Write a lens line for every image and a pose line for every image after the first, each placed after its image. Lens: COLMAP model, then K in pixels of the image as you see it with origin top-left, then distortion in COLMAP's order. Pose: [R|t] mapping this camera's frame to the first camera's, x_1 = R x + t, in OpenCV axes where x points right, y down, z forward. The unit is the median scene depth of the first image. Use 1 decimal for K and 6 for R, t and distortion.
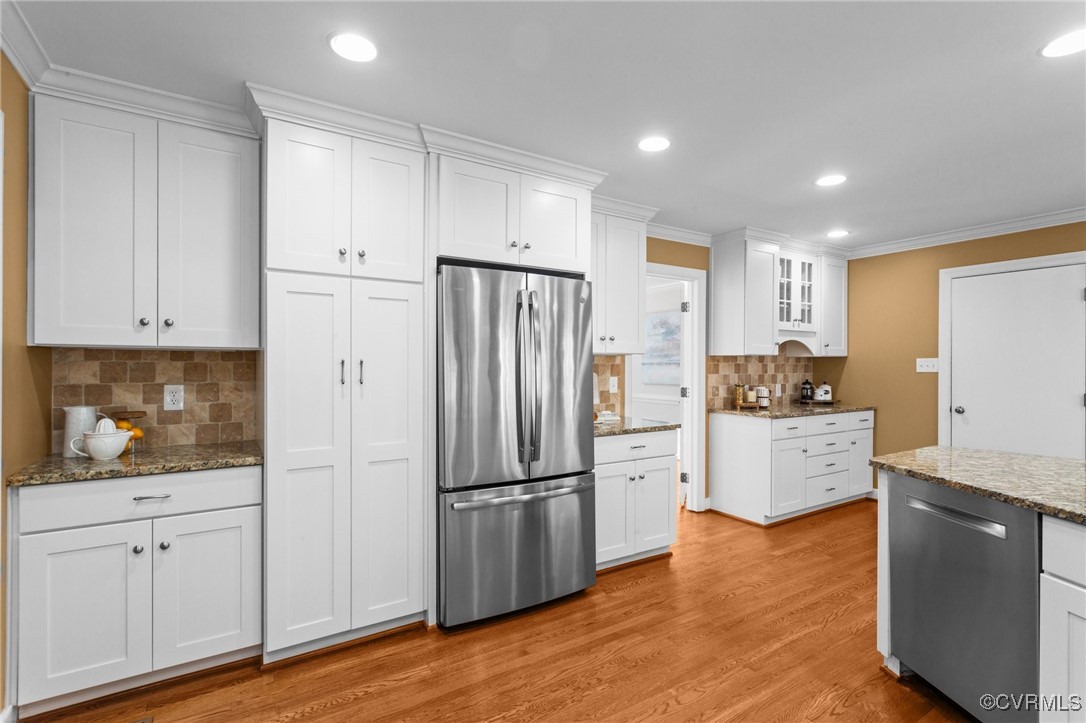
lens RADIAL K [[515.6, 0, 547.5], [0, 515.6, 364.9], [0, 0, 1]] dist [-0.003384, 0.005041]
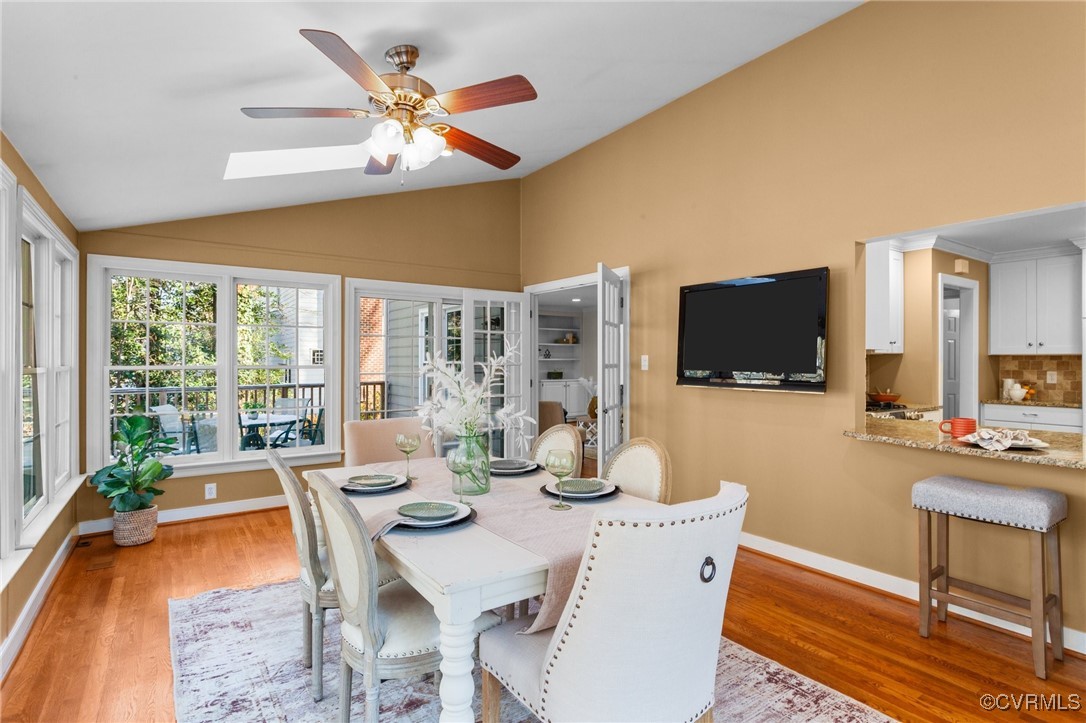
lens RADIAL K [[557.4, 0, 554.3], [0, 557.4, 366.2], [0, 0, 1]] dist [0.005075, 0.000887]
pose [[0.044991, -0.003437, -0.998981, 1.237707], [-0.009706, 0.999945, -0.003877, 0.037636], [0.998940, 0.009870, 0.044956, -0.961656]]
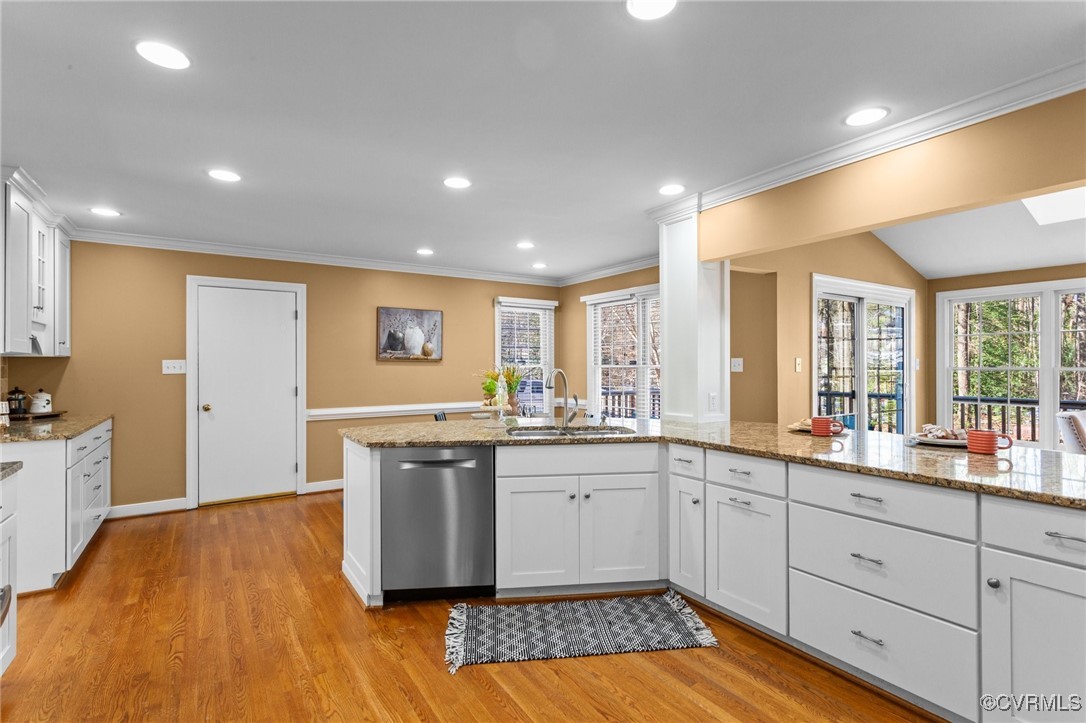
lens RADIAL K [[515.6, 0, 552.9], [0, 515.6, 374.1], [0, 0, 1]] dist [-0.003384, 0.005041]
pose [[-0.022568, -0.018454, 0.999575, -0.434073], [0.005574, 0.999812, 0.018584, 0.000371], [-0.999730, 0.005991, -0.022461, 0.421847]]
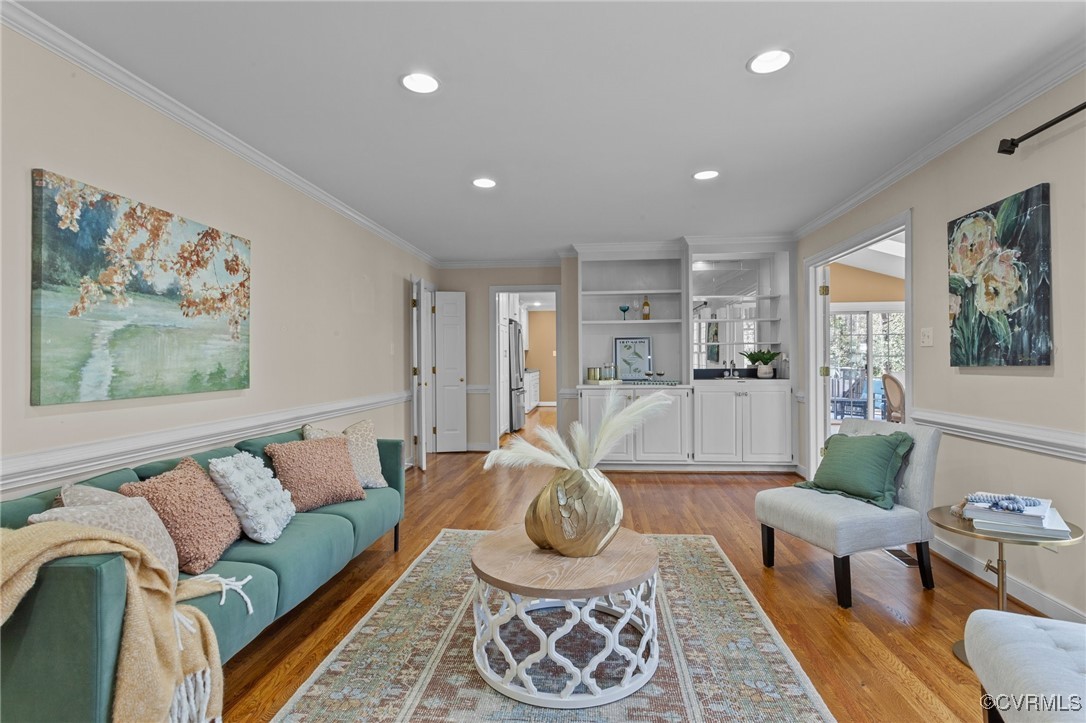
lens RADIAL K [[515.6, 0, 550.2], [0, 515.6, 359.4], [0, 0, 1]] dist [-0.003384, 0.005041]
pose [[0.612211, -0.018112, 0.790487, -2.218322], [0.023917, 0.999704, 0.004383, 0.028594], [-0.790333, 0.016223, 0.612463, -1.014576]]
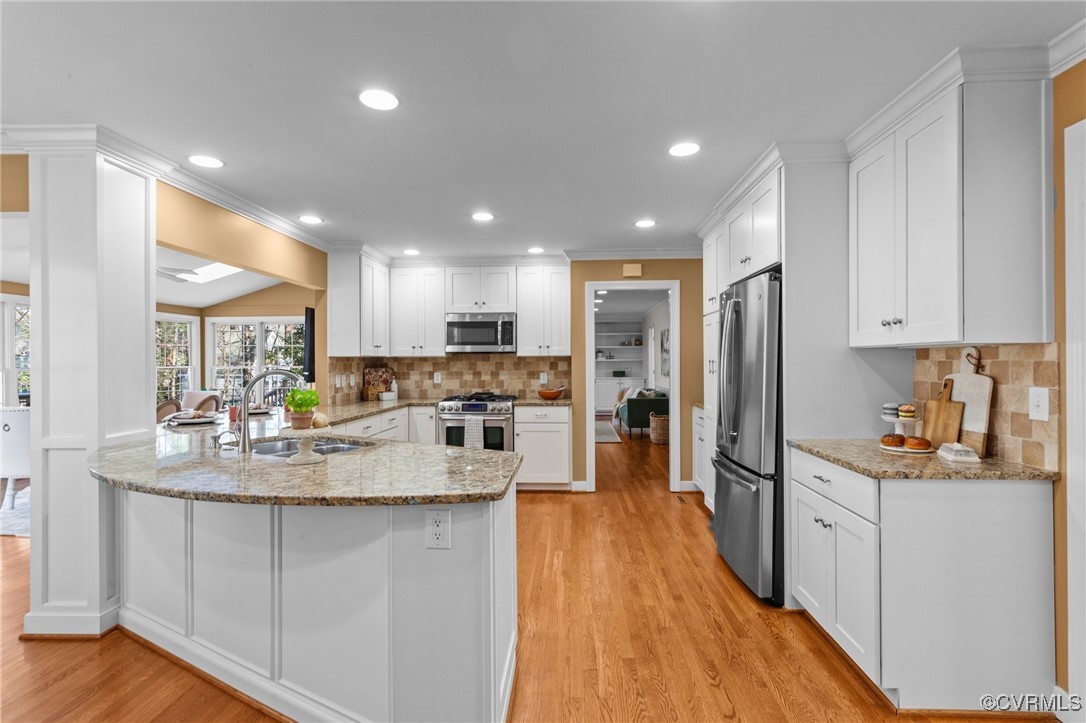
lens RADIAL K [[515.6, 0, 549.2], [0, 515.6, 361.2], [0, 0, 1]] dist [-0.003384, 0.005041]
pose [[-0.579265, -0.008070, -0.815099, 1.039304], [-0.008373, 0.999957, -0.003950, 0.005882], [0.815096, 0.004537, -0.579308, 1.186409]]
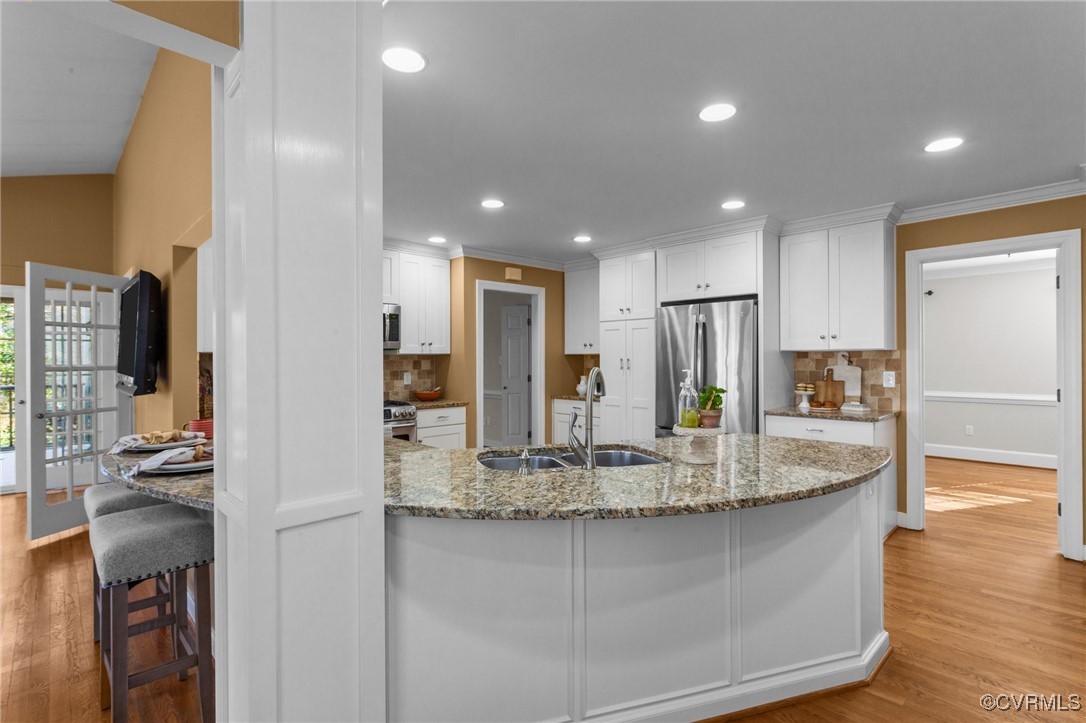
lens RADIAL K [[515.6, 0, 548.7], [0, 515.6, 359.1], [0, 0, 1]] dist [-0.003384, 0.005041]
pose [[0.208409, -0.008170, -0.978008, 1.289159], [-0.000731, 0.999964, -0.008509, 0.010360], [0.978041, 0.002488, 0.208396, 0.170249]]
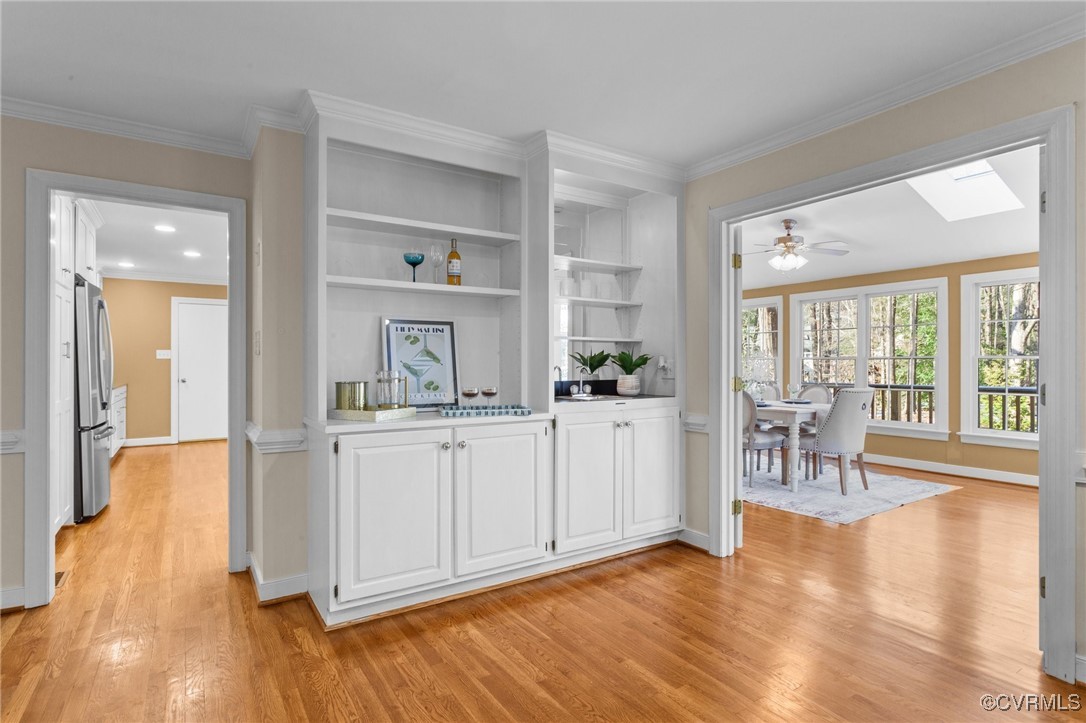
lens RADIAL K [[557.4, 0, 547.6], [0, 557.4, 360.4], [0, 0, 1]] dist [0.005075, 0.000887]
pose [[-0.004246, -0.007090, 0.999966, -1.548674], [0.012141, 0.999901, 0.007141, 0.032789], [-0.999917, 0.012171, -0.004160, -0.305923]]
